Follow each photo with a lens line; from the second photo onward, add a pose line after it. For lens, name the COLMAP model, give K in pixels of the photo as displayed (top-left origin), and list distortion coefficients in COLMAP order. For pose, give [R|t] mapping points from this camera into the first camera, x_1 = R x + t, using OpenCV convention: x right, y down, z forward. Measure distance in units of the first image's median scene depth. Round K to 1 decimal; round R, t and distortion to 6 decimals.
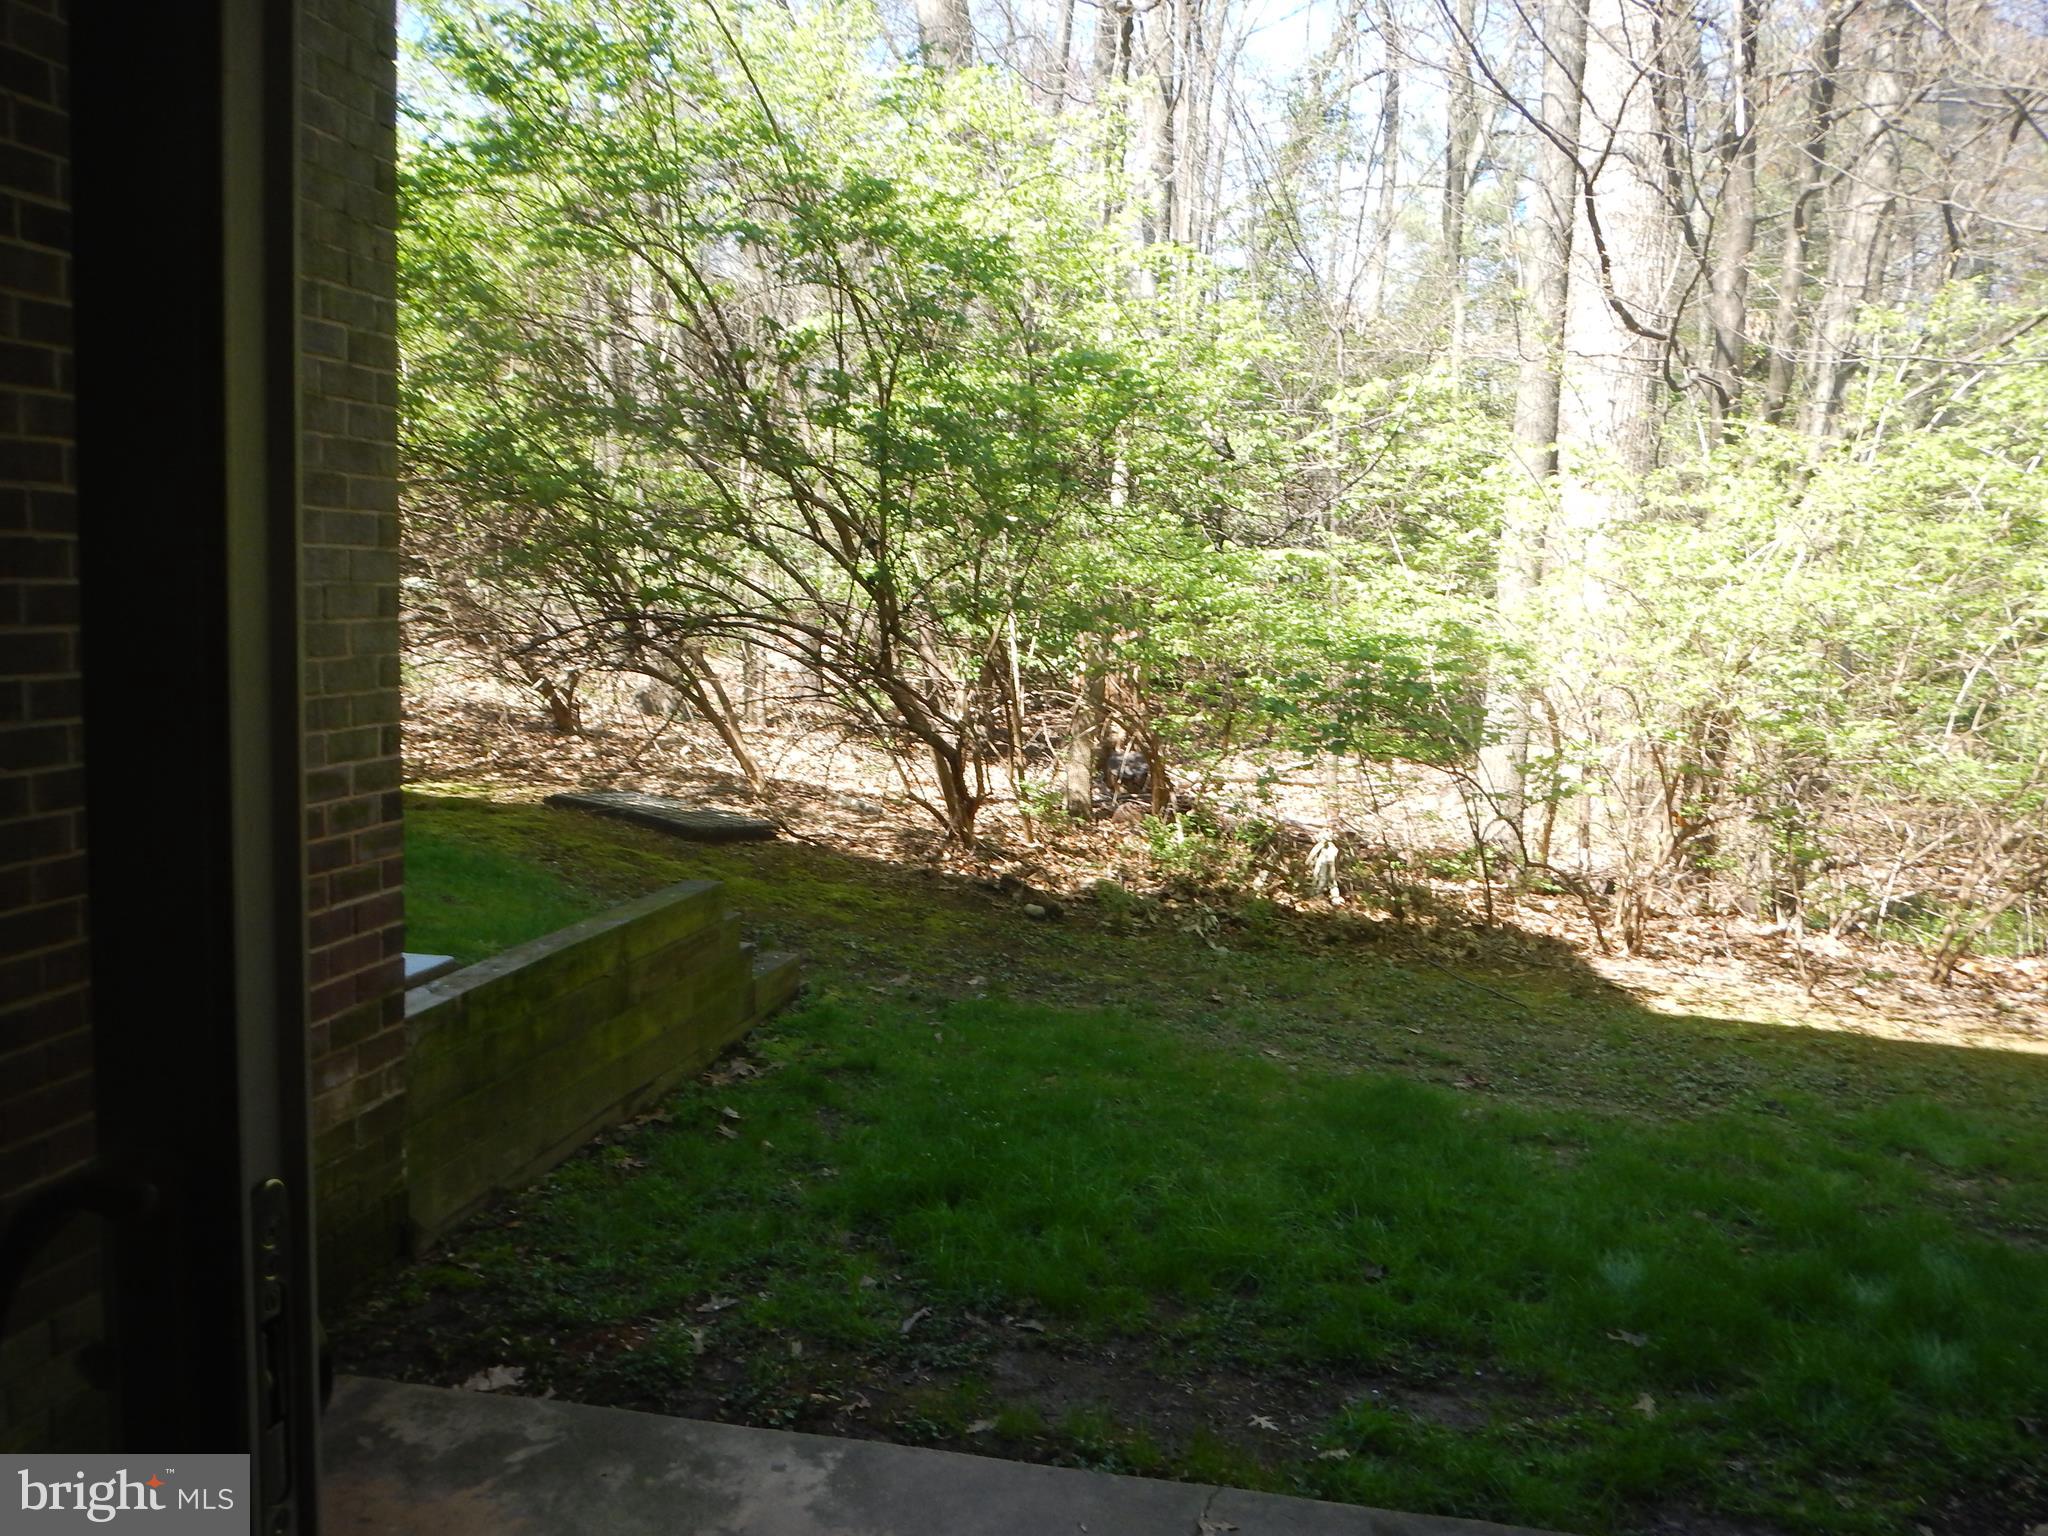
lens RADIAL K [[1672.4, 0, 1024.0], [0, 1672.4, 768.0], [0, 0, 1]] dist [0.003480, -0.010697]
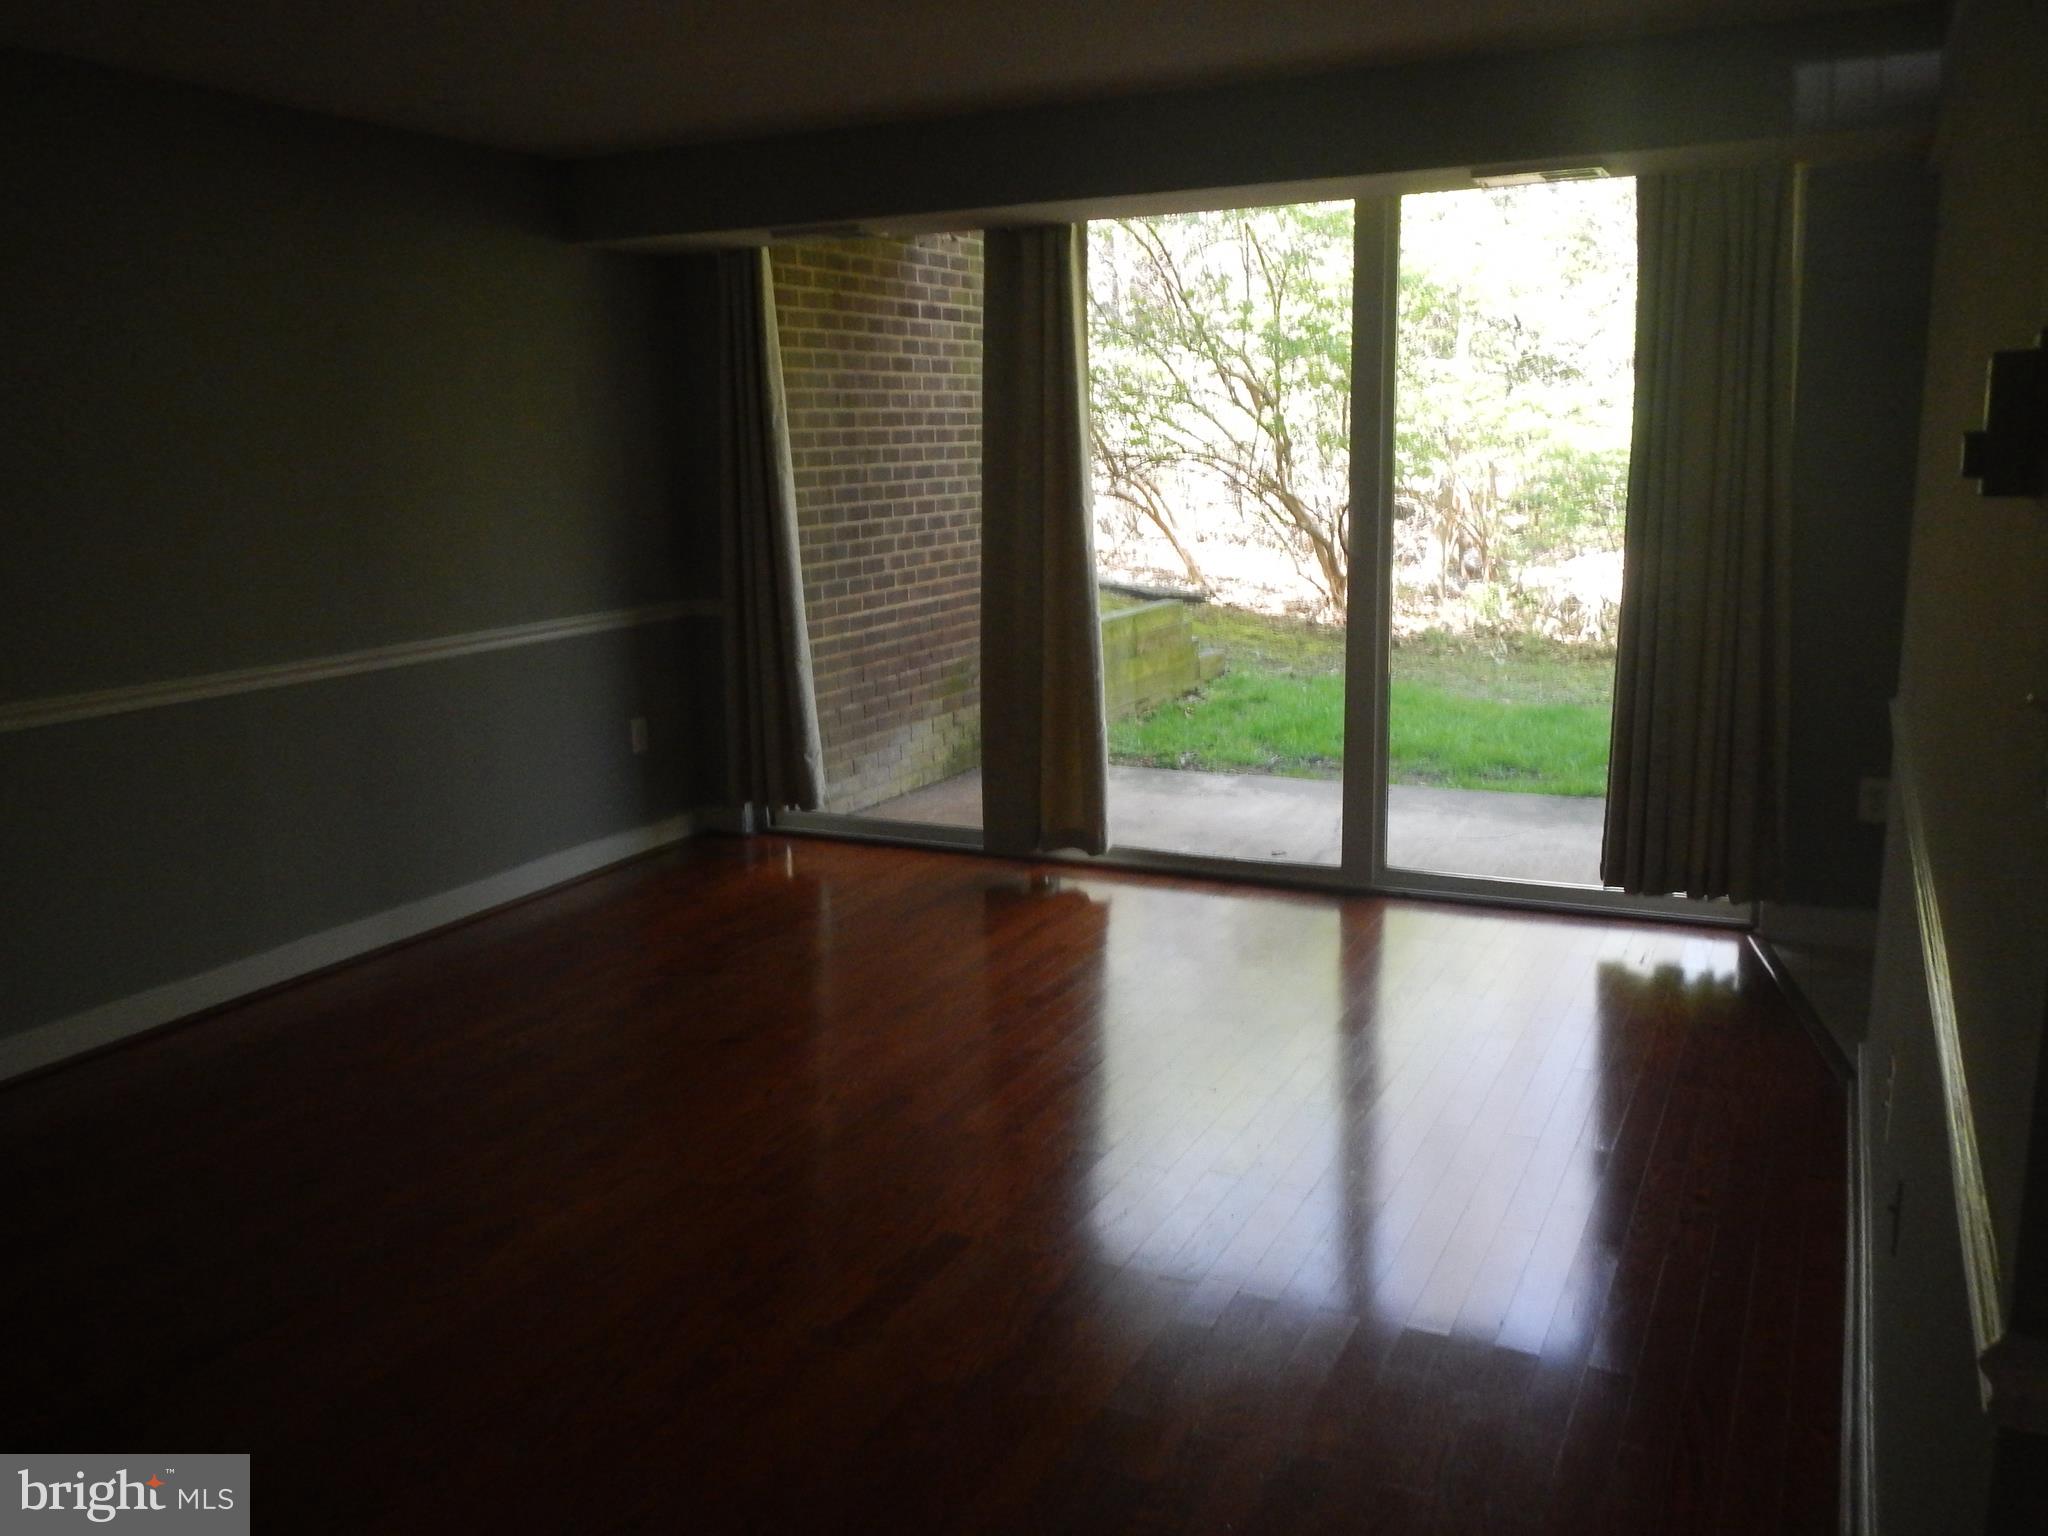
lens RADIAL K [[1672.4, 0, 1024.0], [0, 1672.4, 768.0], [0, 0, 1]] dist [0.003480, -0.010697]
pose [[0.968338, 0.003342, -0.249622, 0.074802], [0.019294, 0.995917, 0.088183, 0.059981], [0.248897, -0.090207, 0.964320, -0.563345]]
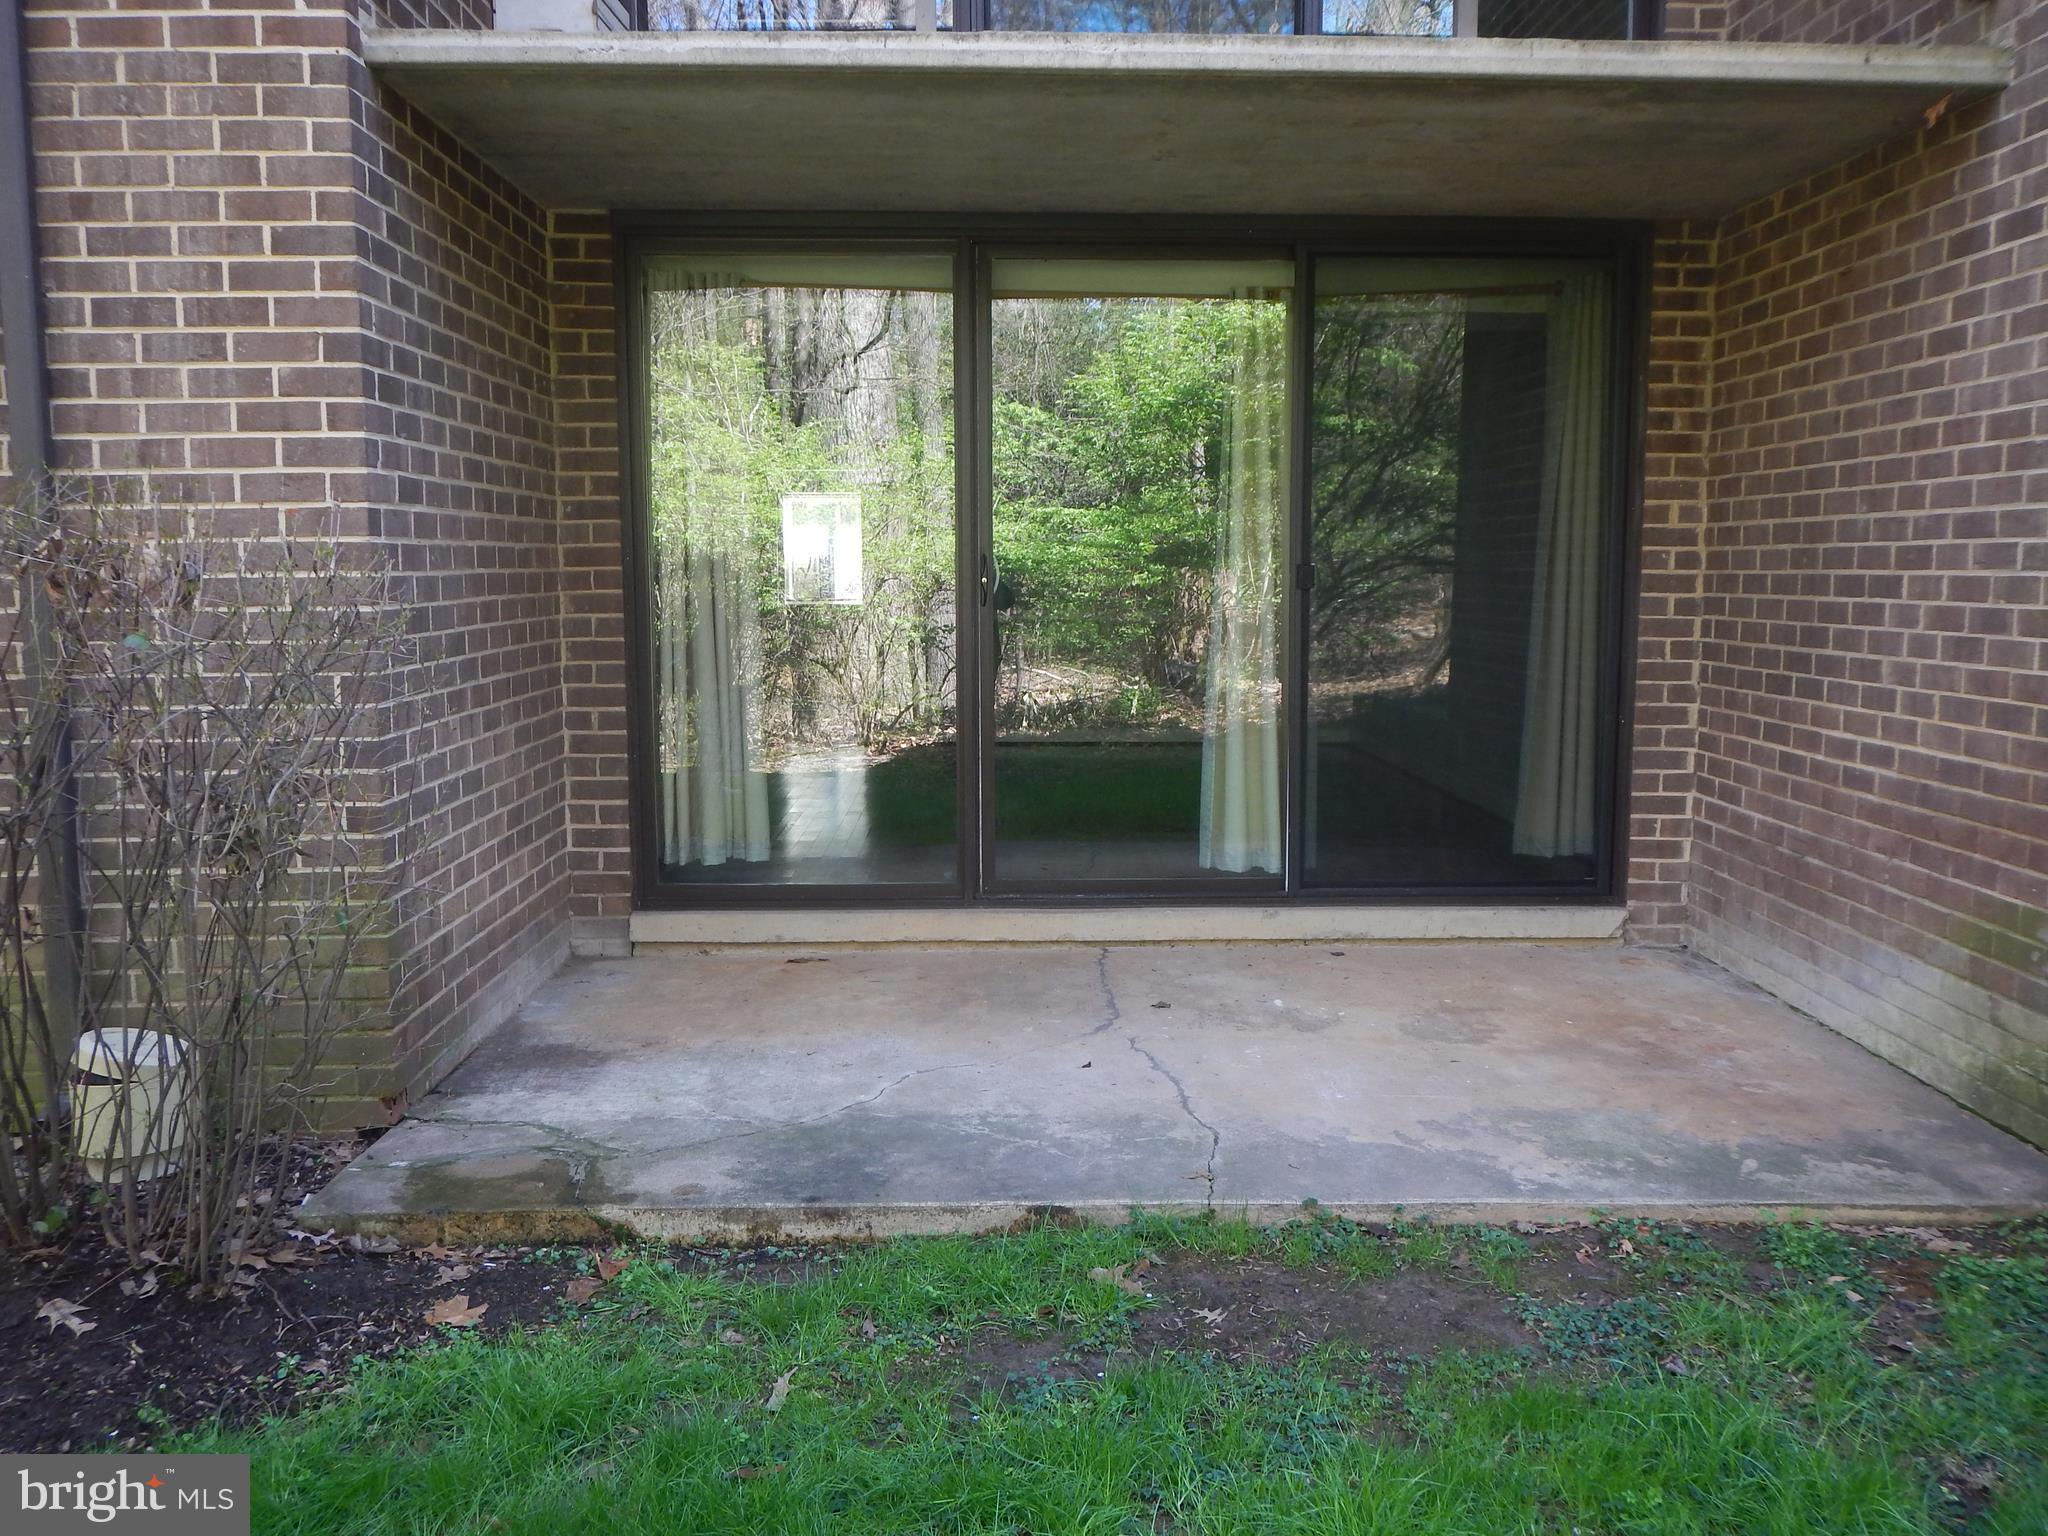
lens RADIAL K [[1672.4, 0, 1024.0], [0, 1672.4, 768.0], [0, 0, 1]] dist [0.003480, -0.010697]
pose [[-0.973699, 0.002691, -0.227822, 0.182013], [-0.047945, 0.975120, 0.216433, -0.043033], [0.222736, 0.221664, -0.949344, 0.715526]]
